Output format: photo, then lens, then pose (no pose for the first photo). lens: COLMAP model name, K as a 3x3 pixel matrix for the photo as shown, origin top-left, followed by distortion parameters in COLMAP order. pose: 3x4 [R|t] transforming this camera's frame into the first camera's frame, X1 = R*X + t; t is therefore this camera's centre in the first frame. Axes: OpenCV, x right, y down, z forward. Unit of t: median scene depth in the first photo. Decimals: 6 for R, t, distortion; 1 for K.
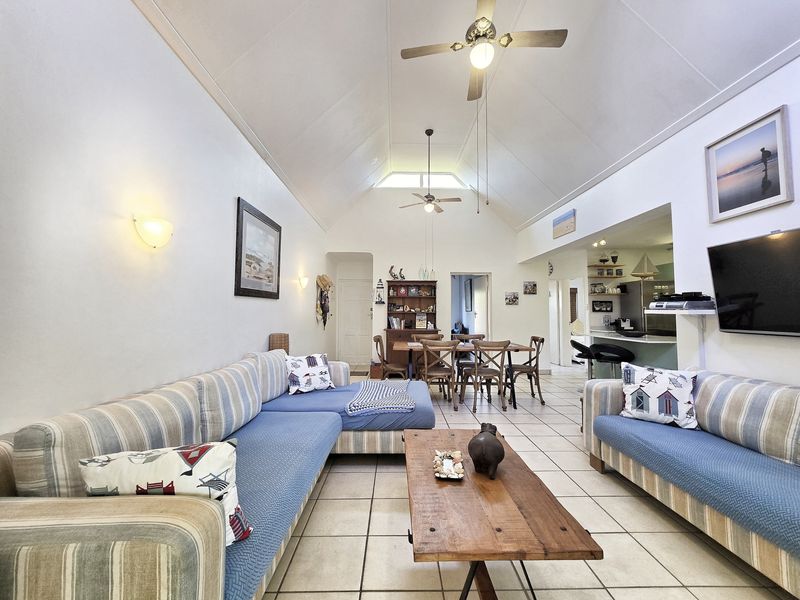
lens RADIAL K [[330.2, 0, 397.0], [0, 330.2, 294.7], [0, 0, 1]] dist [-0.002752, -0.000824]
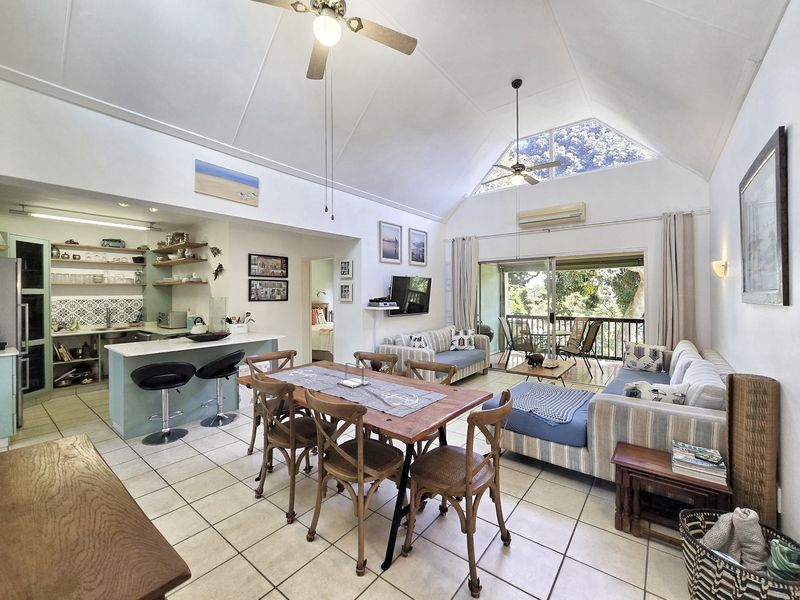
lens RADIAL K [[330.2, 0, 397.0], [0, 330.2, 294.7], [0, 0, 1]] dist [-0.002752, -0.000824]
pose [[-0.785943, -0.002119, 0.618295, -0.122195], [-0.034400, 0.998595, -0.040305, 0.019936], [-0.617341, -0.052946, -0.784912, 0.965210]]
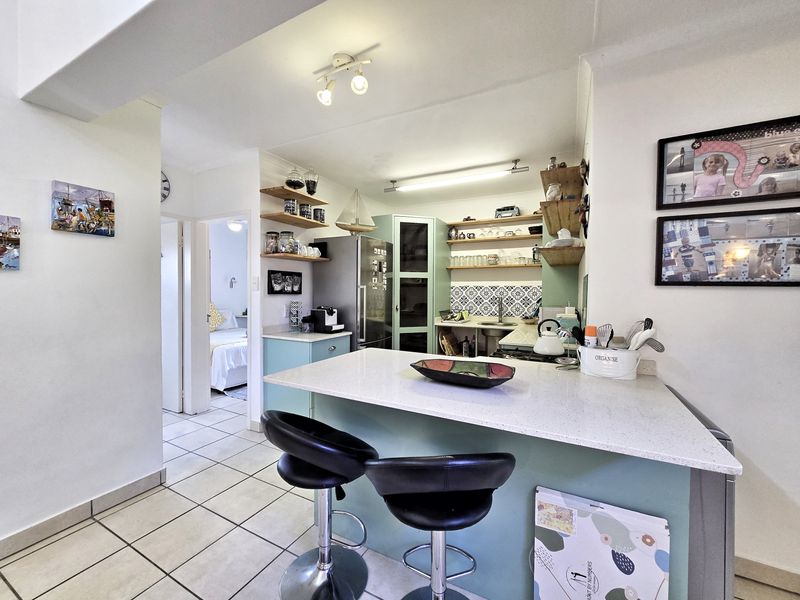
lens RADIAL K [[327.2, 0, 399.2], [0, 327.2, 297.0], [0, 0, 1]] dist [-0.001306, -0.000239]
pose [[0.471346, -0.020337, 0.881714, 0.288009], [-0.054741, 0.997132, 0.052262, 0.022522], [-0.880248, -0.072899, 0.468881, 0.643665]]
